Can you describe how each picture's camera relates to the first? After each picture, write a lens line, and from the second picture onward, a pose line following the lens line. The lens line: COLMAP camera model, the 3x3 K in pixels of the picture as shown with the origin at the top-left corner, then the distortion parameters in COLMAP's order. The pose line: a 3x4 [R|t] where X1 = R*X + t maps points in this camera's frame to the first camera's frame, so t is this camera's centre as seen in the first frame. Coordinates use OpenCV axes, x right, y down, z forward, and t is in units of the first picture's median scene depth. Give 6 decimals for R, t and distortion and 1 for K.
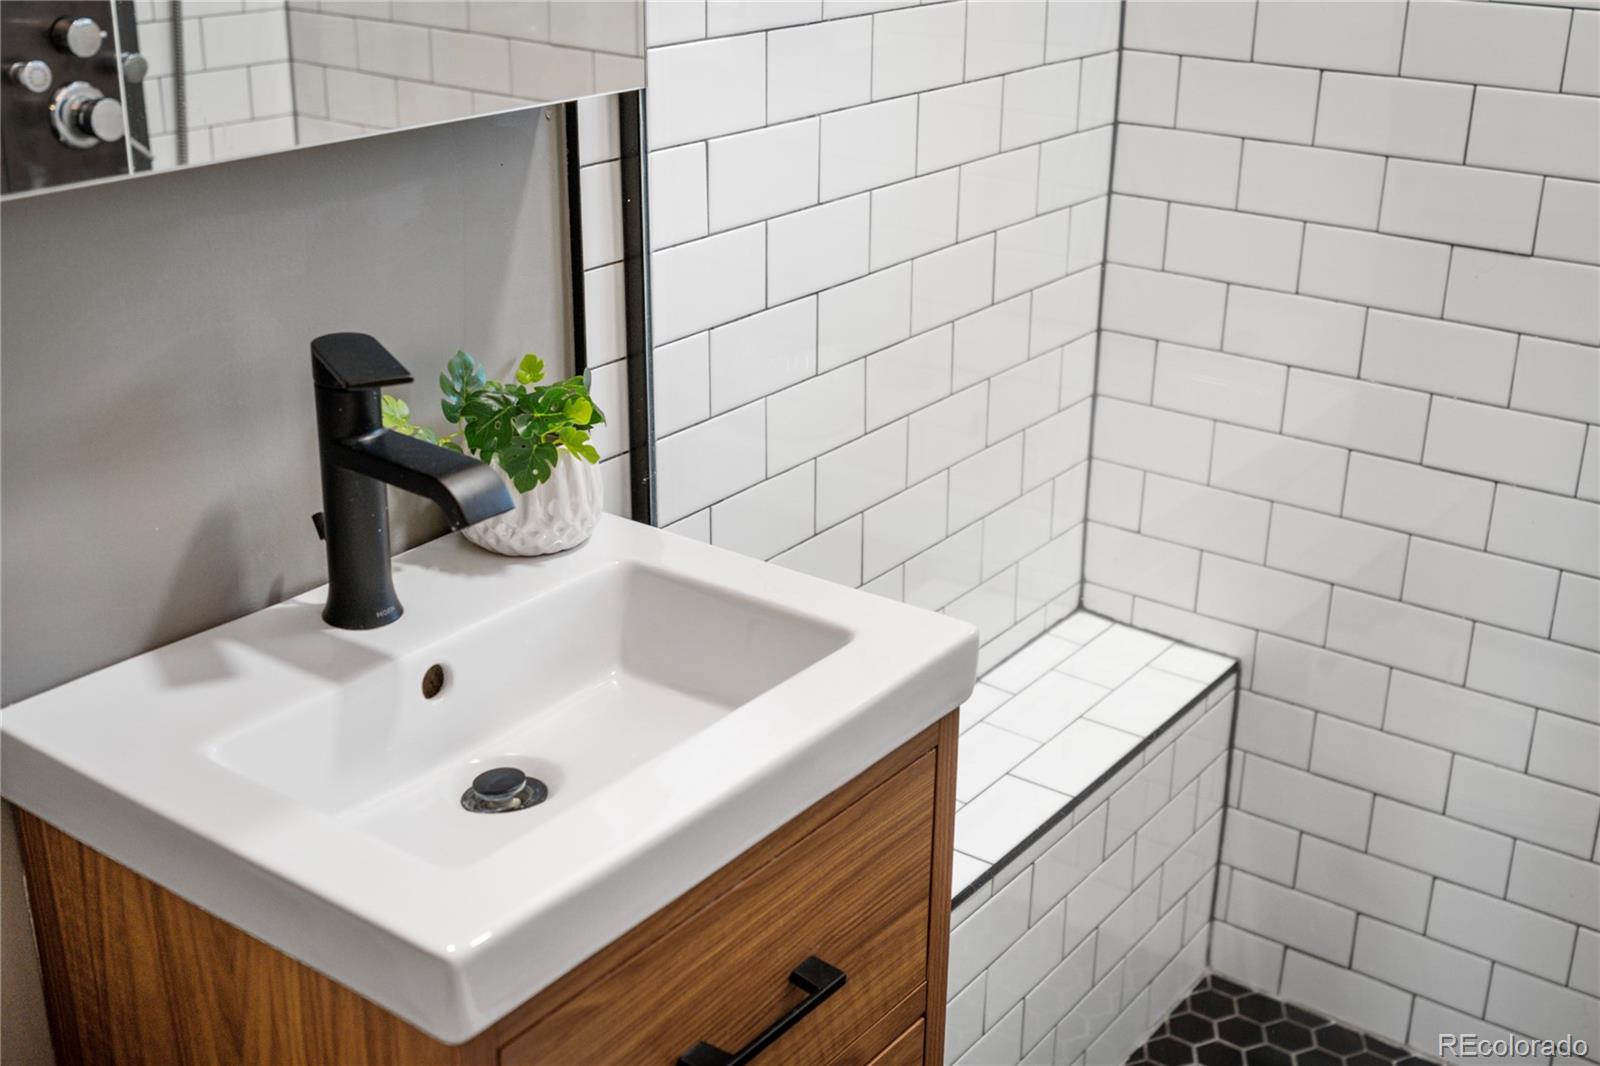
lens RADIAL K [[1873.9, 0, 801.2], [0, 1873.9, 522.8], [0, 0, 1]] dist [0.006233, 0.000000]
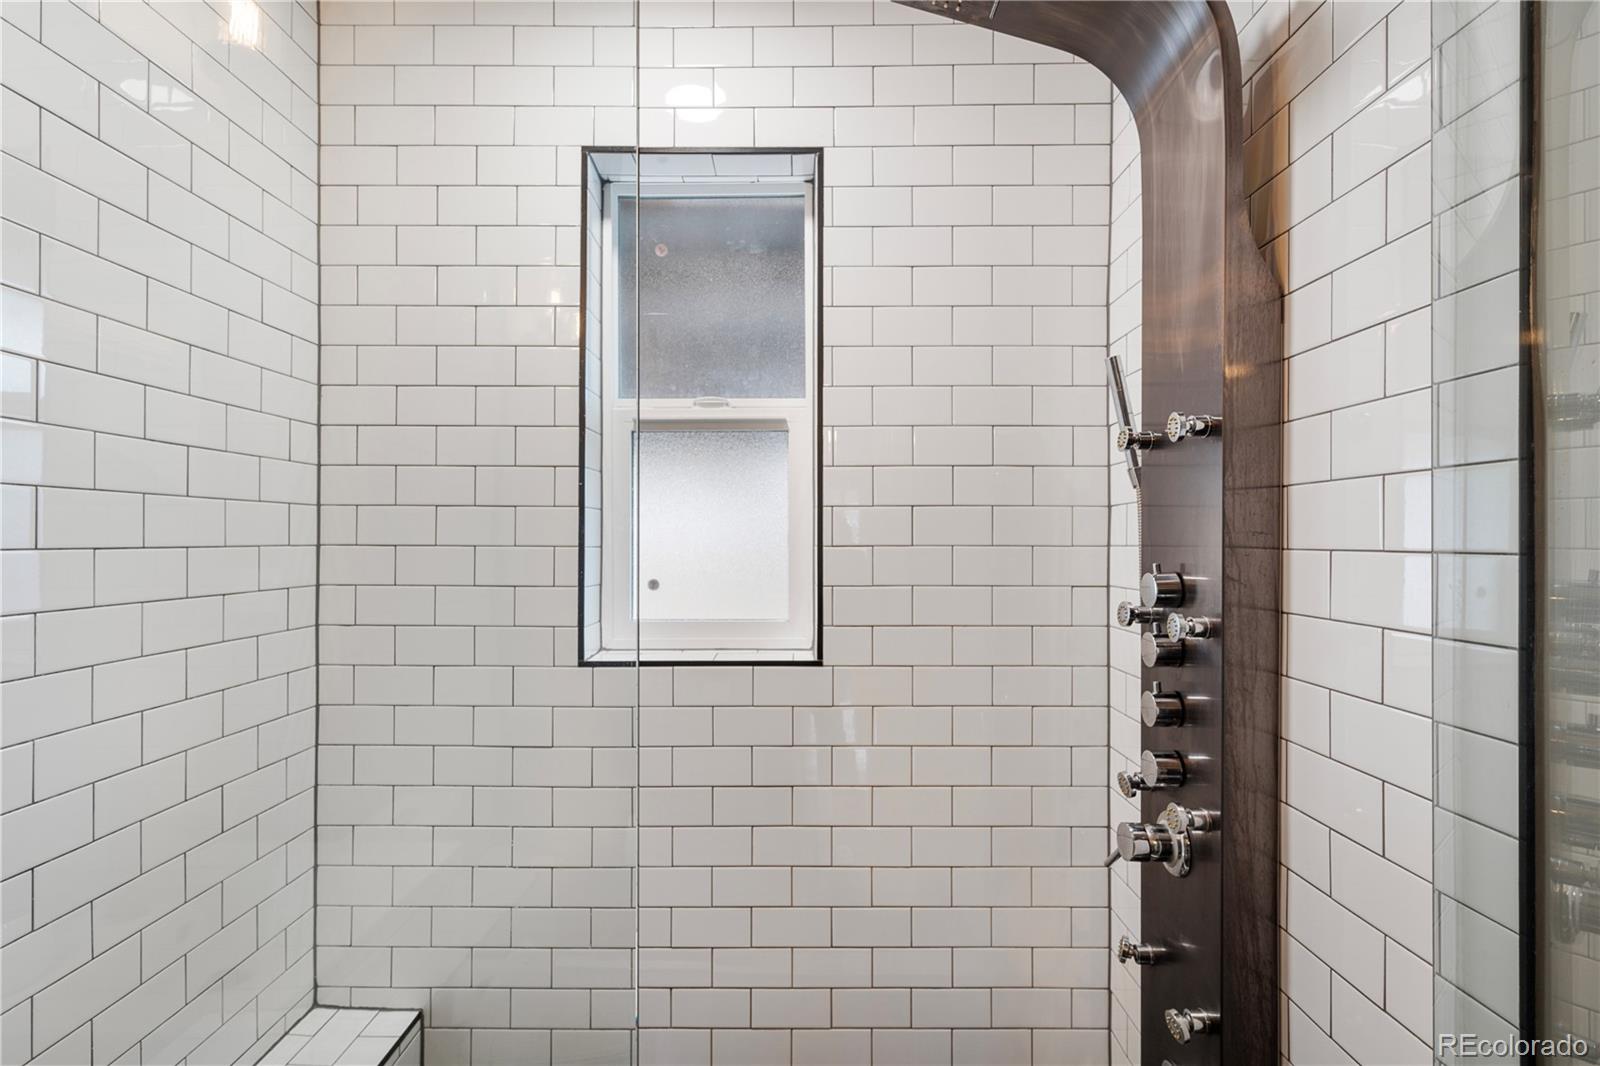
lens RADIAL K [[766.0, 0, 801.7], [0, 766.0, 529.1], [0, 0, 1]] dist [0.000844, 0.001763]
pose [[0.804566, -0.001144, 0.593862, 0.139249], [0.224118, 0.926637, -0.301851, -0.060387], [-0.549949, 0.375955, 0.745797, 0.185115]]
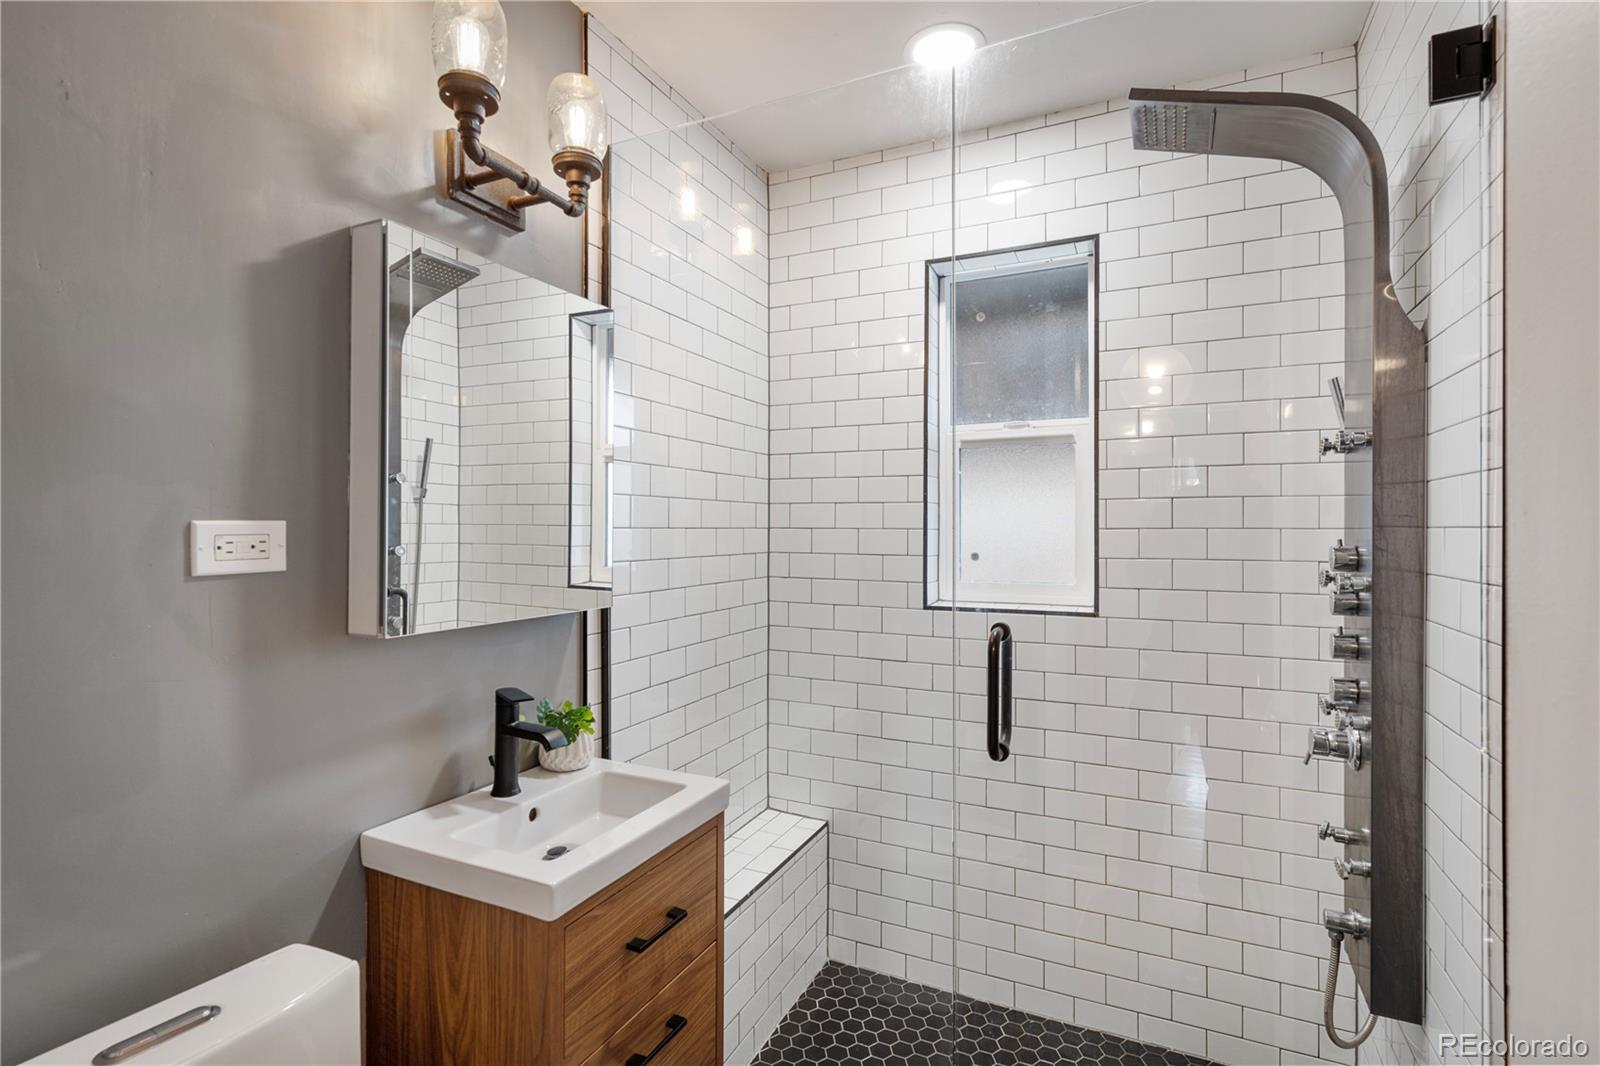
lens RADIAL K [[766.0, 0, 800.2], [0, 766.0, 531.3], [0, 0, 1]] dist [0.000844, 0.001763]
pose [[0.980398, -0.006895, 0.196905, -0.024349], [0.078040, 0.931238, -0.355957, 0.104077], [-0.180911, 0.364346, 0.913522, -0.202903]]
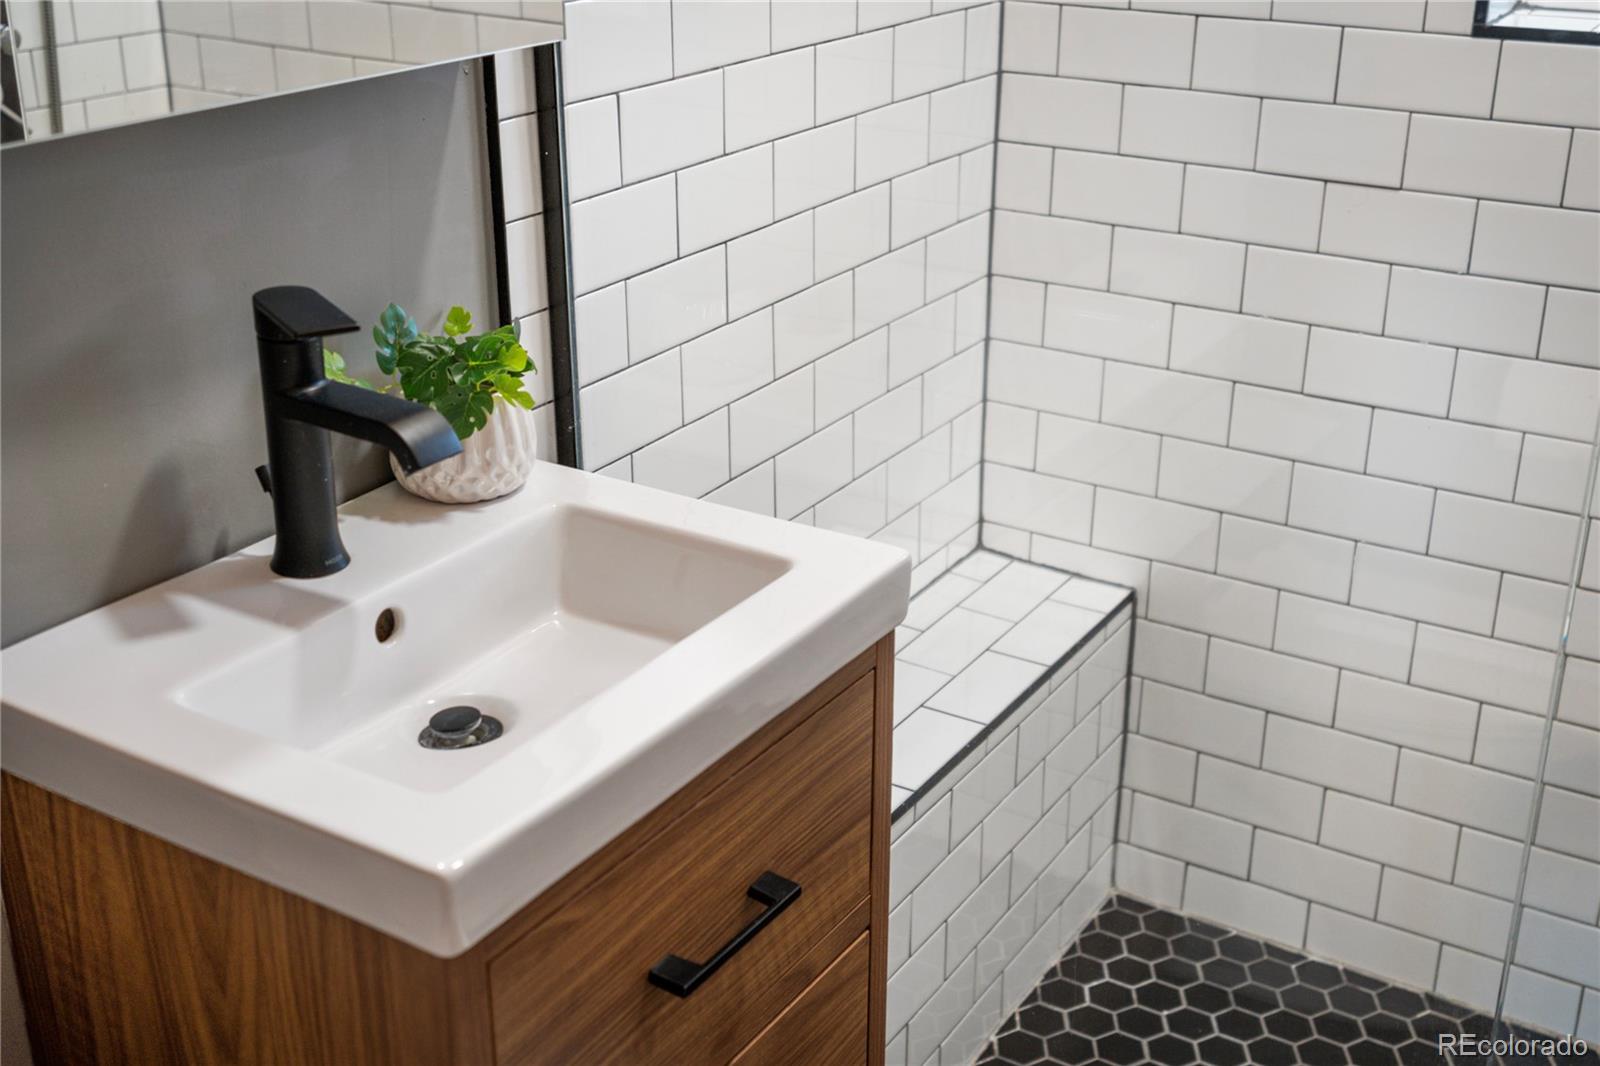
lens RADIAL K [[1873.9, 0, 799.6], [0, 1873.9, 528.0], [0, 0, 1]] dist [0.006233, 0.000000]
pose [[0.996618, -0.039616, 0.071990, -0.034439], [0.038298, 0.999074, 0.019590, 0.016318], [-0.072700, -0.016767, 0.997213, -0.029502]]
